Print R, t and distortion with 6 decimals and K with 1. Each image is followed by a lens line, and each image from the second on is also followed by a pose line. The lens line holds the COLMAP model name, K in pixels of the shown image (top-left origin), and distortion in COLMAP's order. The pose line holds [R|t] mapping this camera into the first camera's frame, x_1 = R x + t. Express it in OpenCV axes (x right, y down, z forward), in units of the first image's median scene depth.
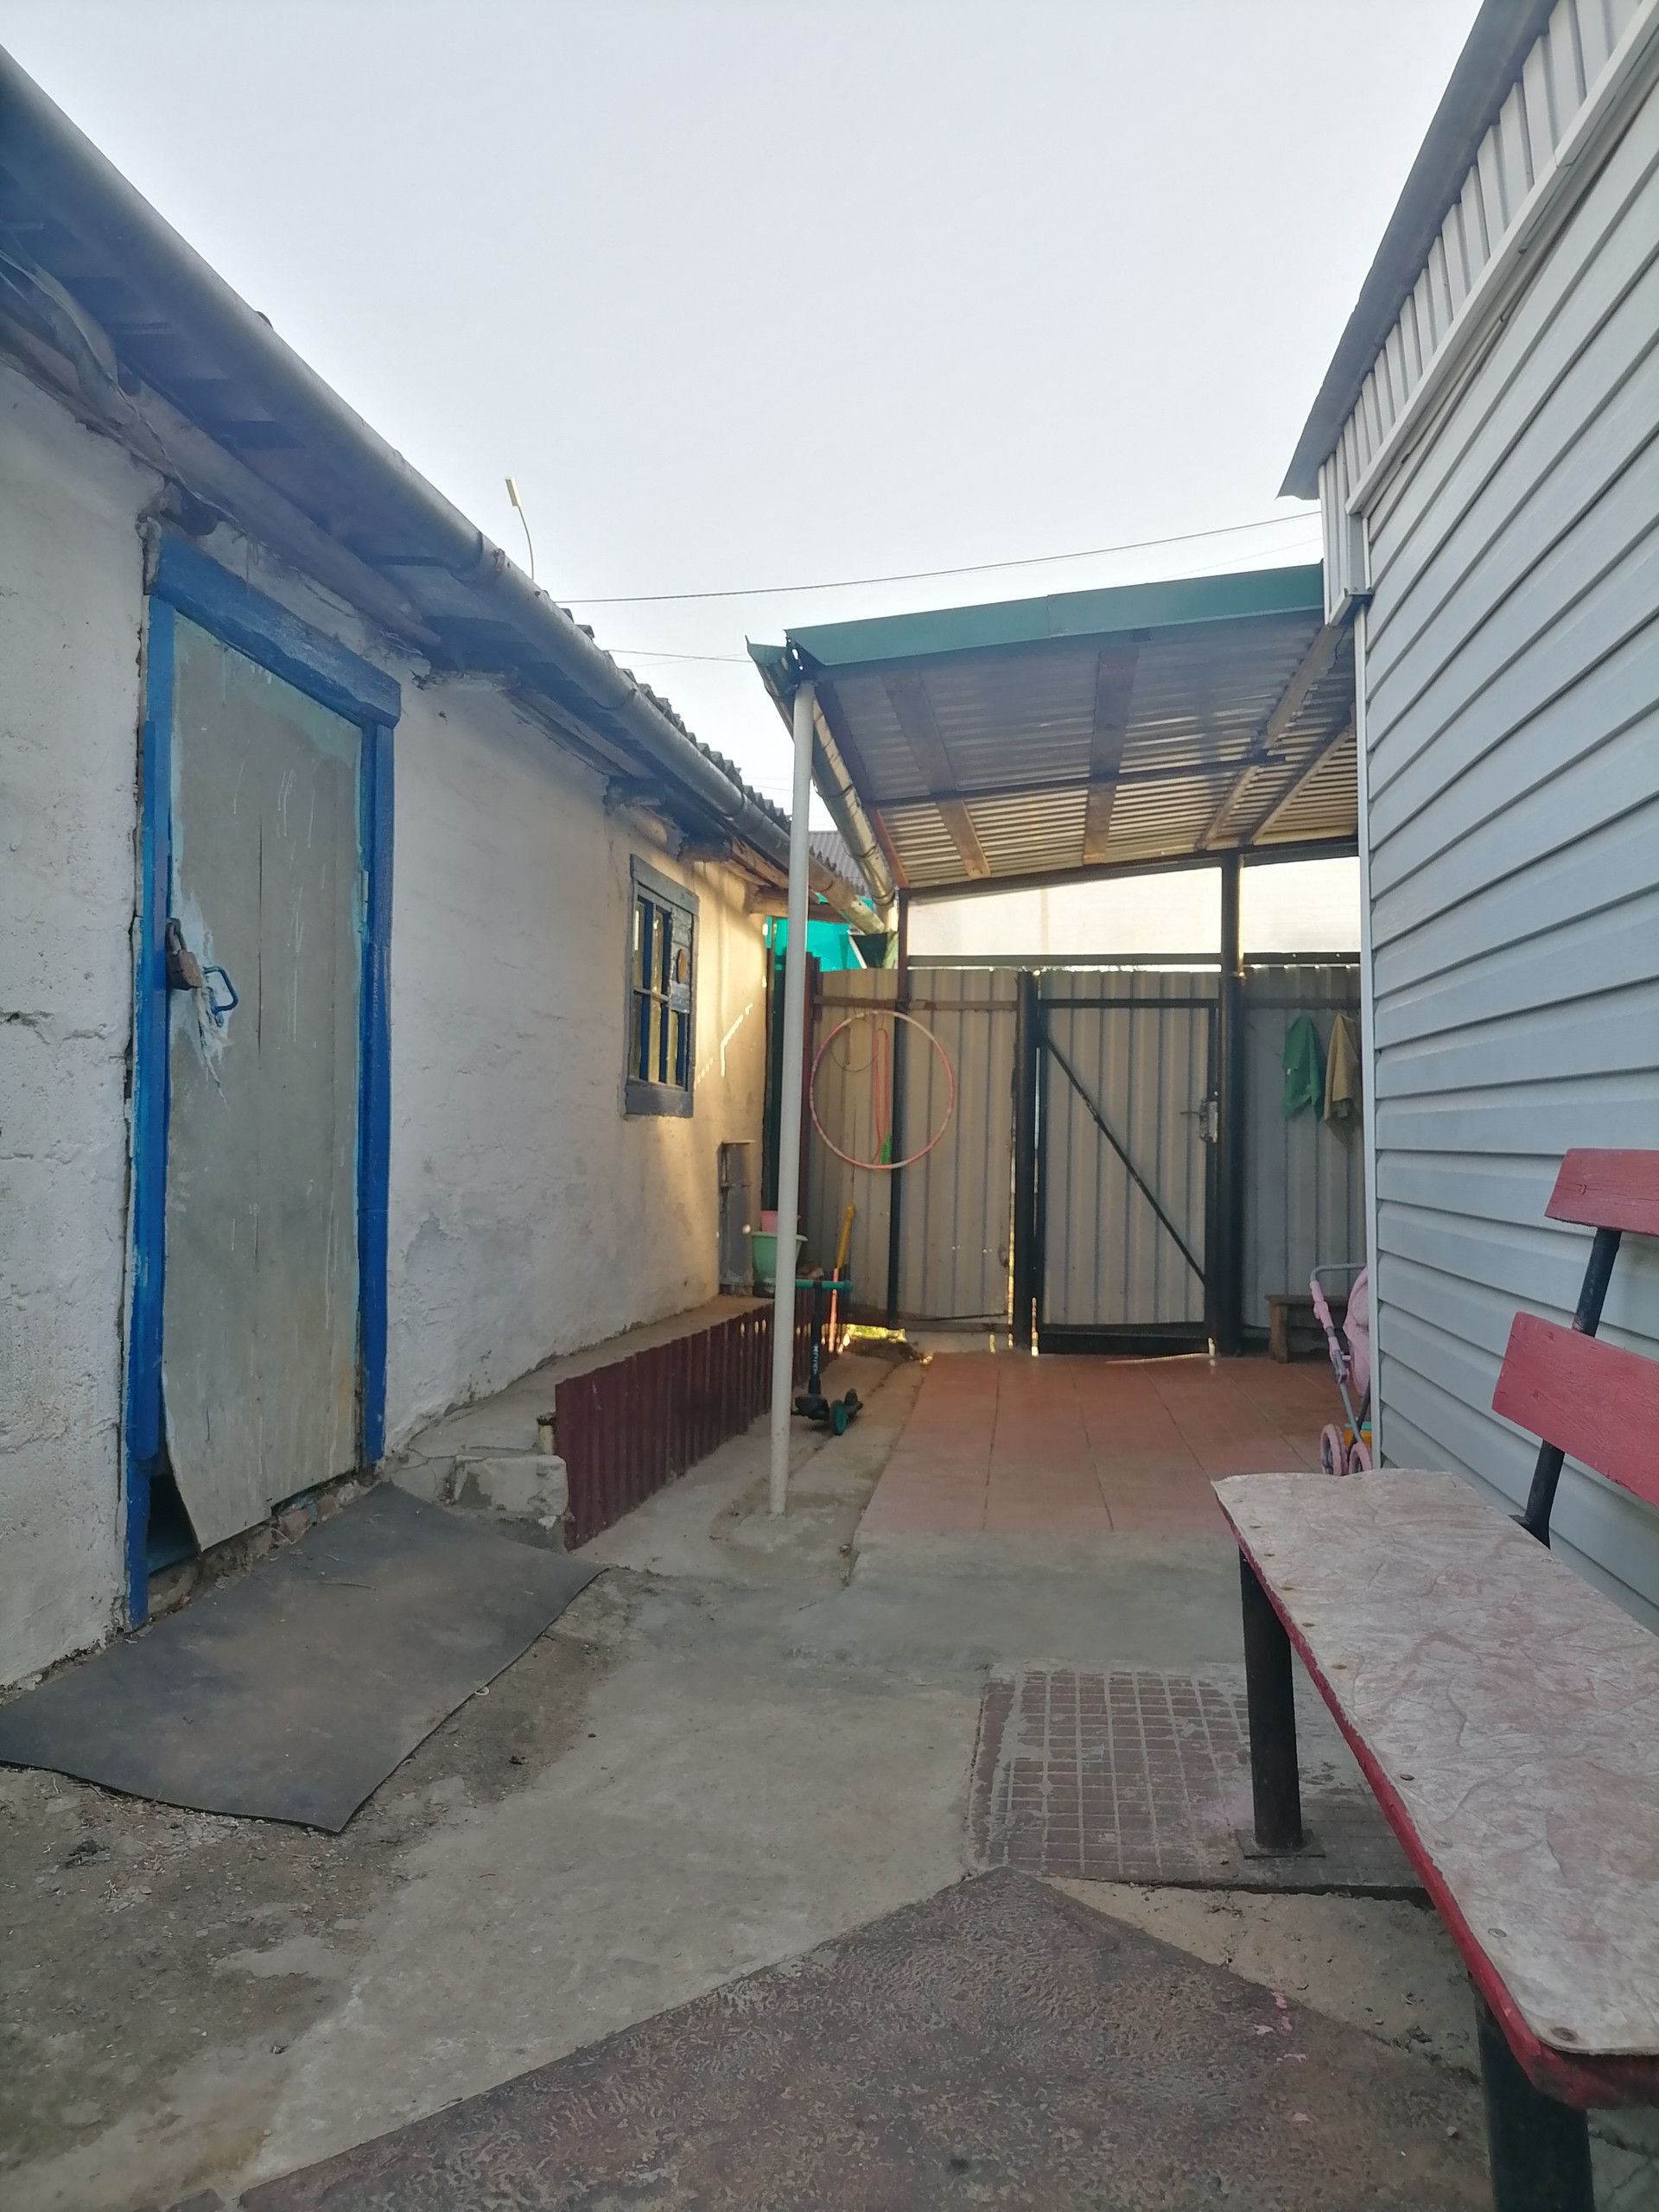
lens RADIAL K [[1721.0, 0, 829.5], [0, 1721.0, 1106.0], [0, 0, 1]] dist [0.043707, -0.042031]
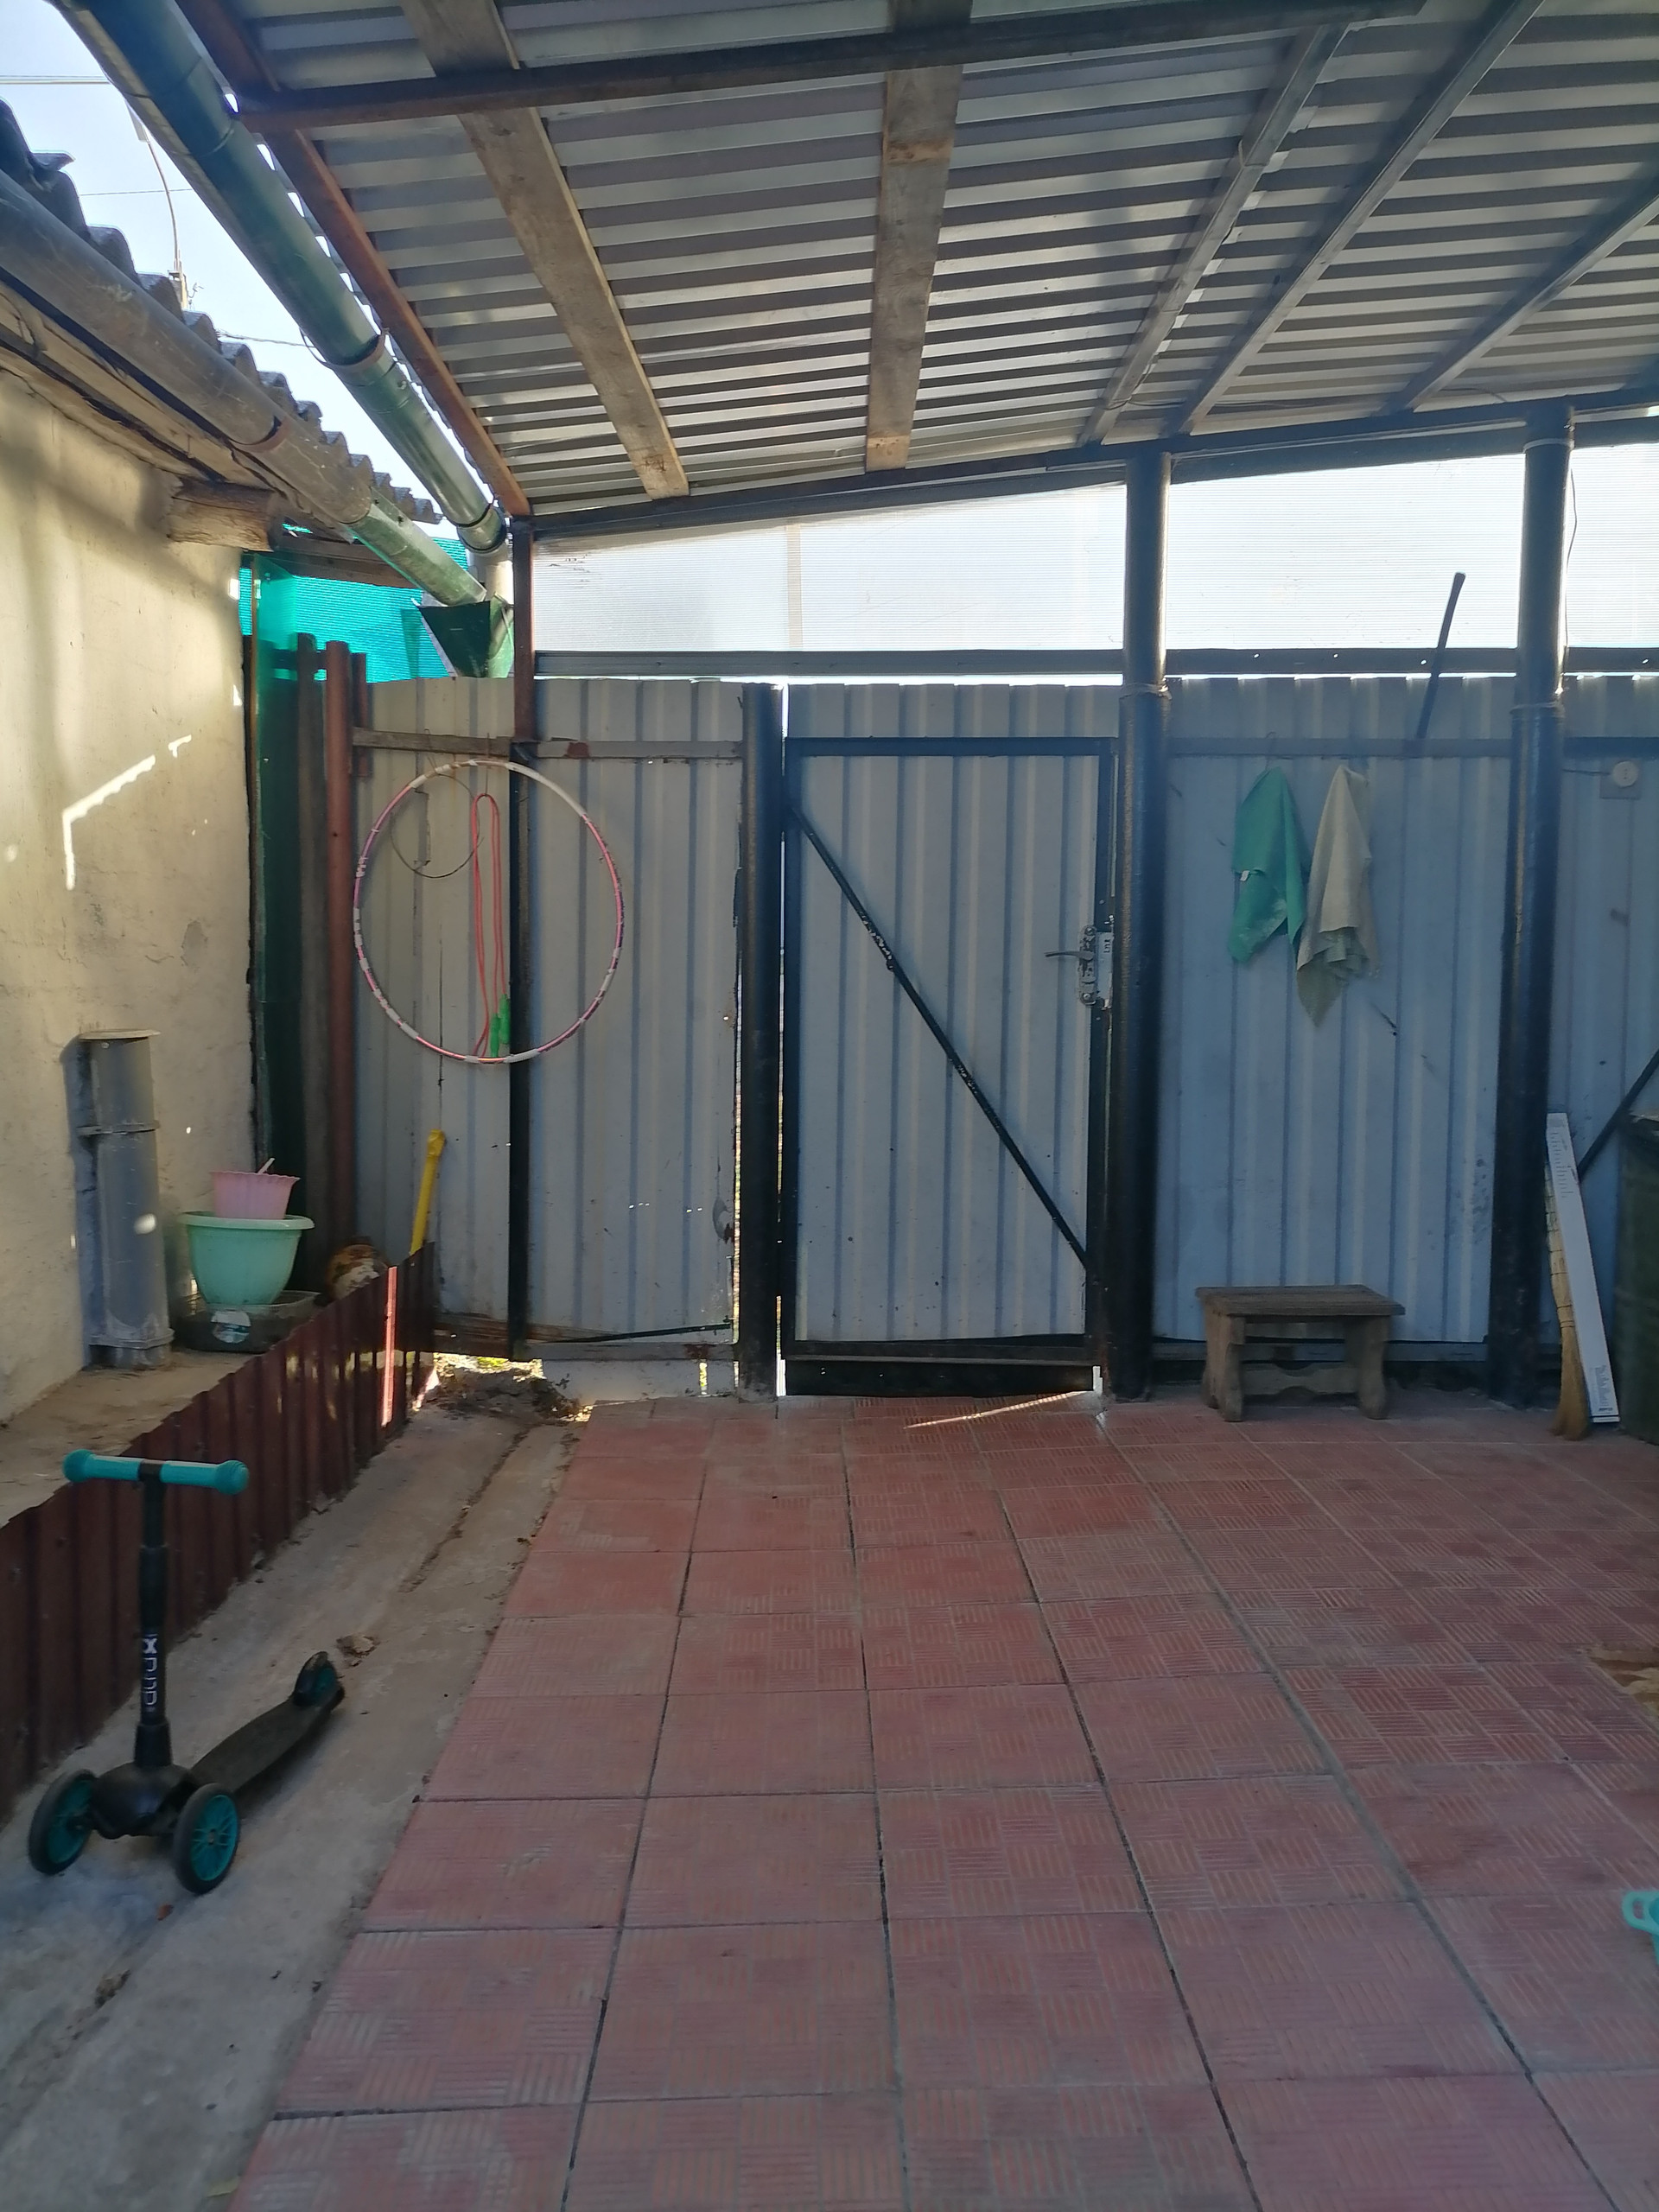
lens RADIAL K [[1721.0, 0, 829.5], [0, 1721.0, 1106.0], [0, 0, 1]] dist [0.043707, -0.042031]
pose [[0.991815, -0.019229, 0.126227, 0.067329], [0.004583, 0.993319, 0.115307, -0.011149], [-0.127601, -0.113785, 0.985277, 0.469739]]
